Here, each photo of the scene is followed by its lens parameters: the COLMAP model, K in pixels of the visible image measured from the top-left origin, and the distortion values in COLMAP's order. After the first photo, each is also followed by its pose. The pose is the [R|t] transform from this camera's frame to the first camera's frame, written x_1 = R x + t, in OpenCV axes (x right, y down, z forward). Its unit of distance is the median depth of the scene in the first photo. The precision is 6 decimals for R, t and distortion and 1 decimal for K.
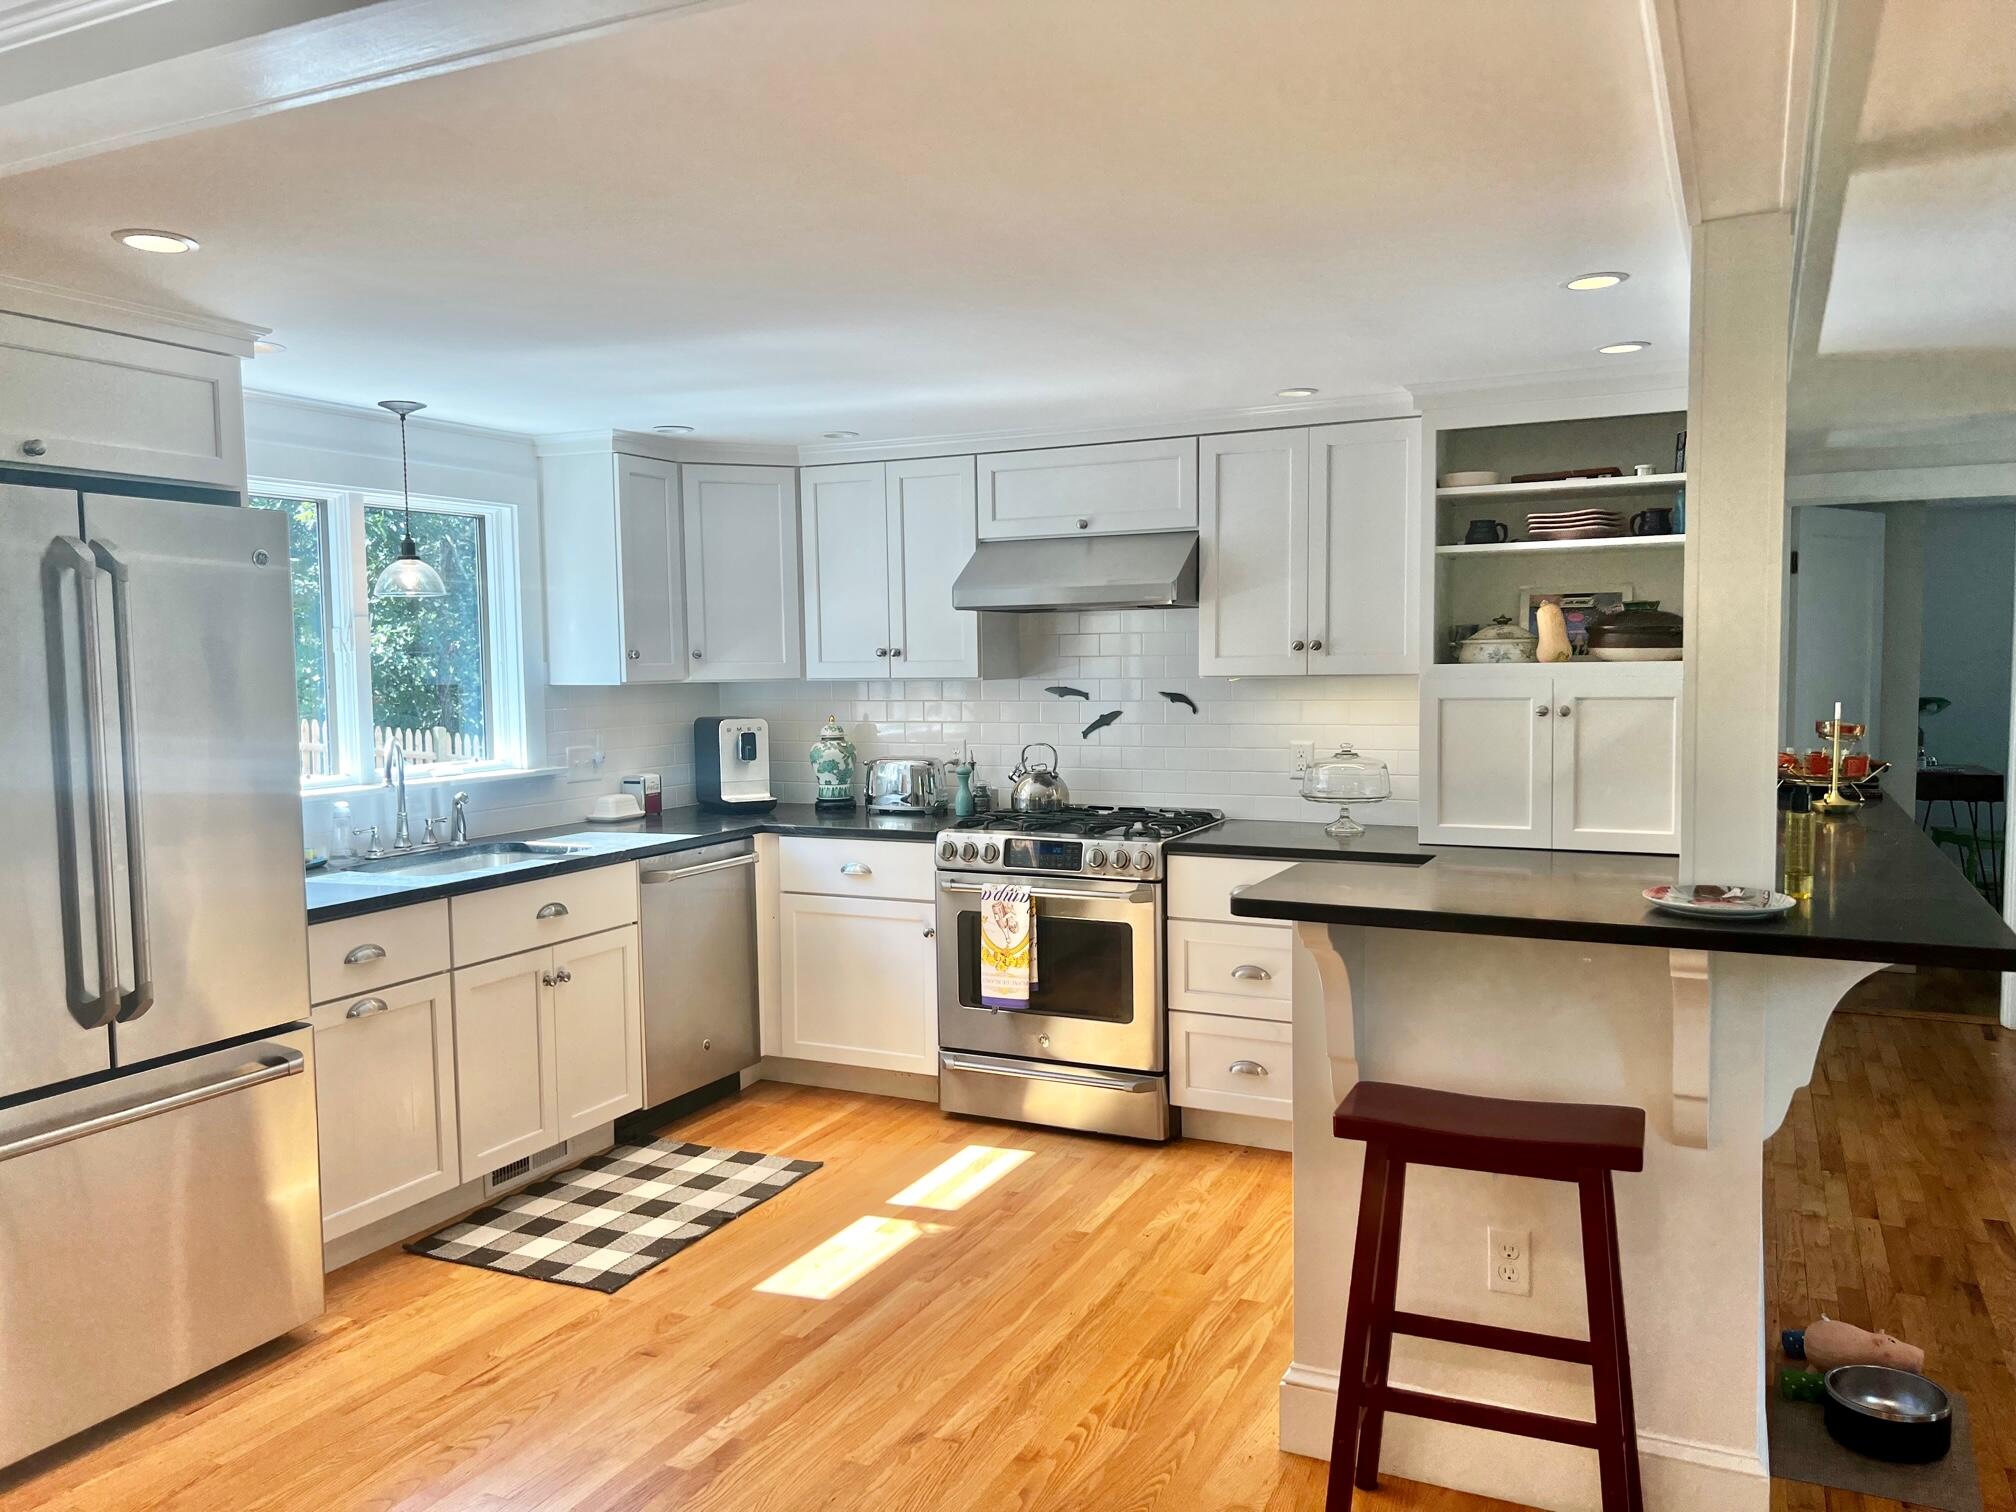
lens RADIAL K [[1513.7, 0, 1008.0], [0, 1513.7, 756.0], [0, 0, 1]] dist [0.194846, -0.350107]
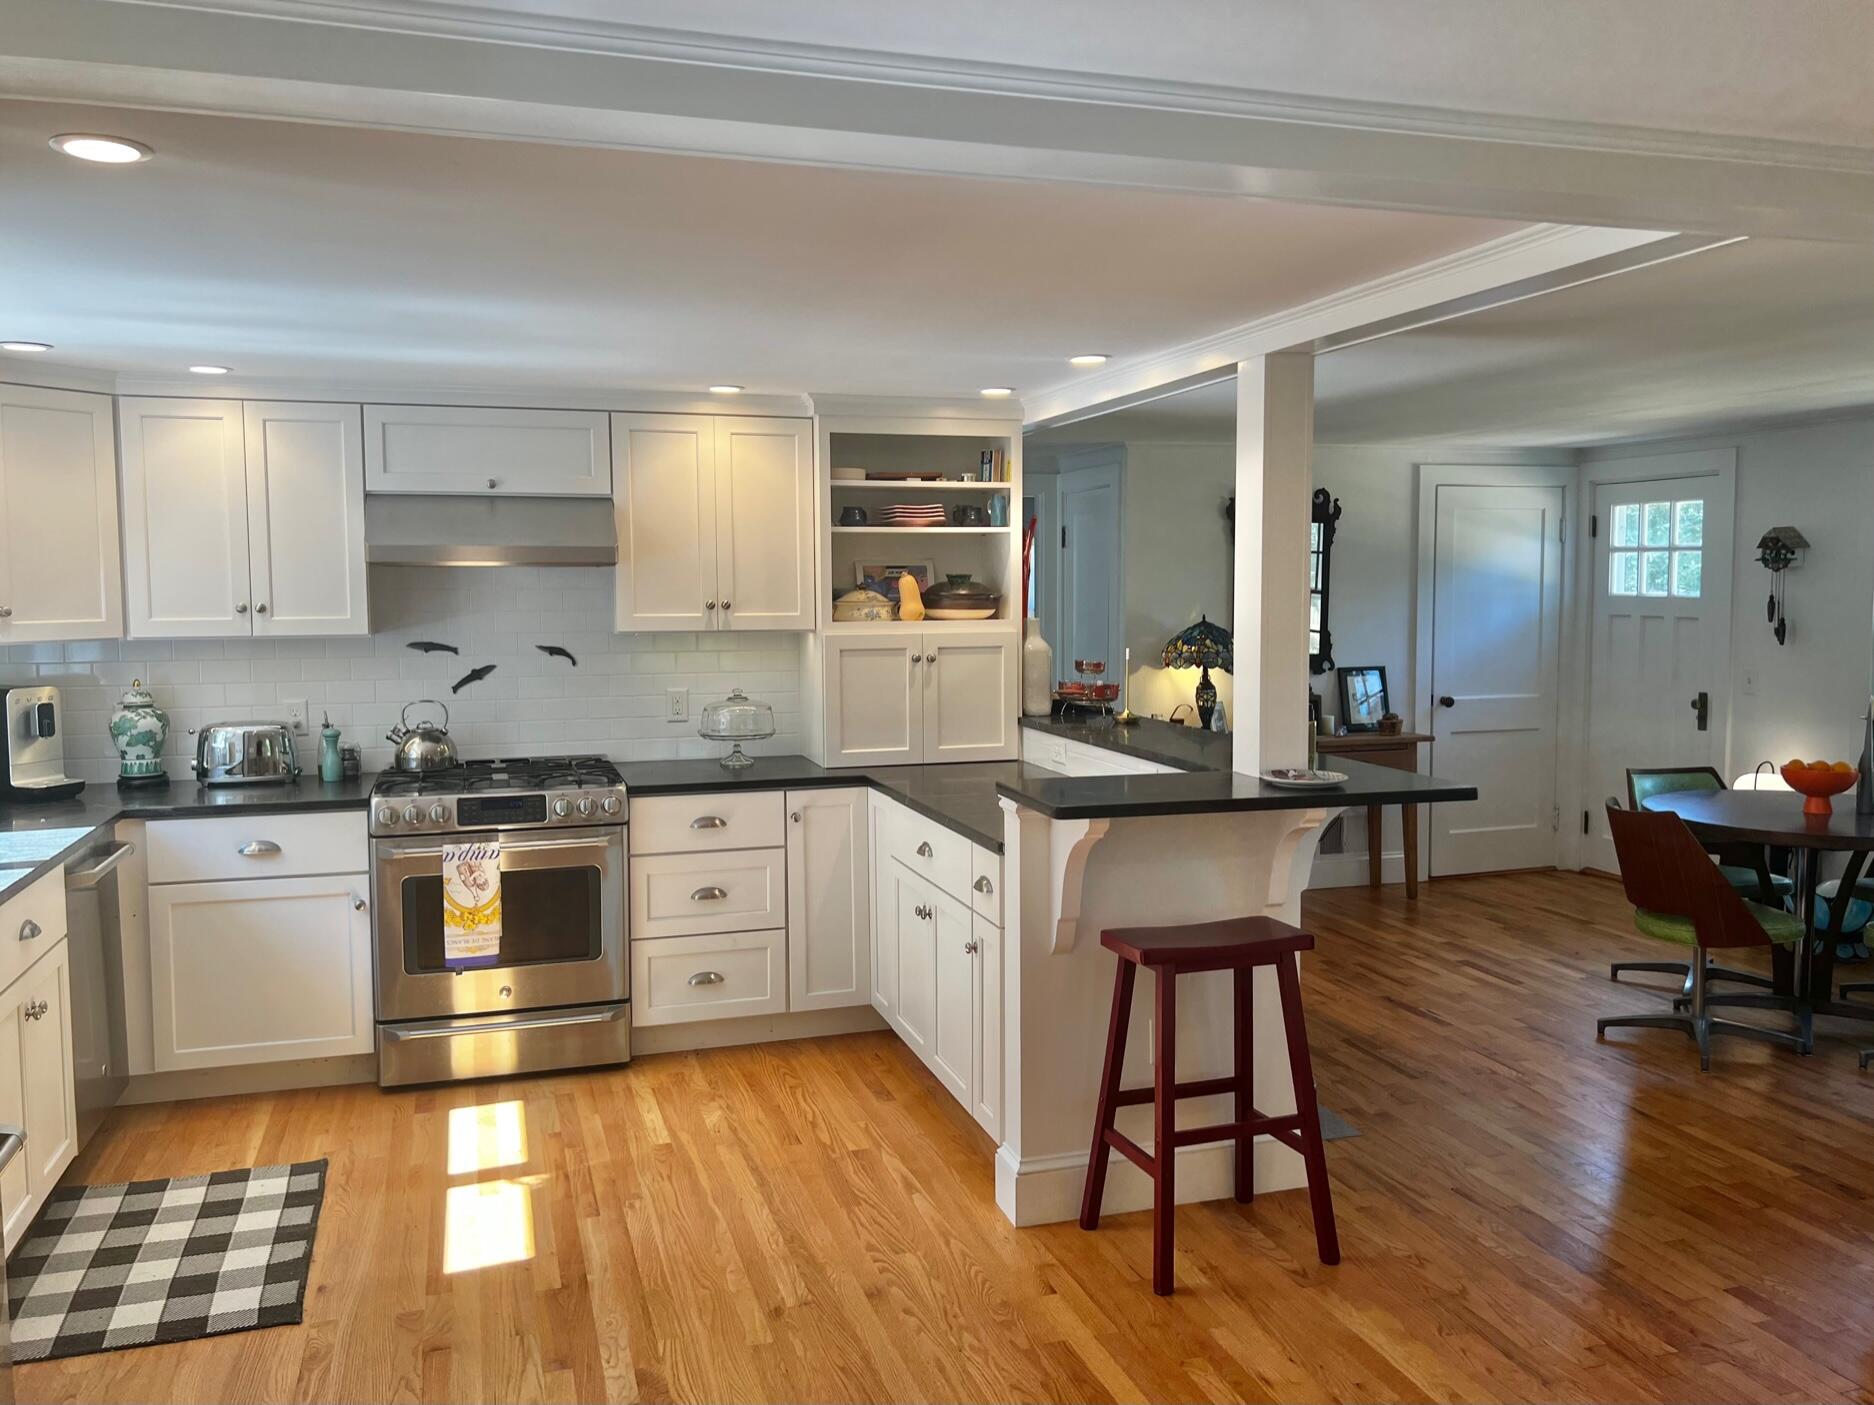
lens RADIAL K [[1519.4, 0, 939.9], [0, 1519.4, 674.1], [0, 0, 1]] dist [0.037281, -0.002401]
pose [[0.727554, -0.033086, 0.685252, -0.472784], [0.039290, 0.999207, 0.006529, -0.021585], [-0.684925, 0.022173, 0.728277, 0.056177]]
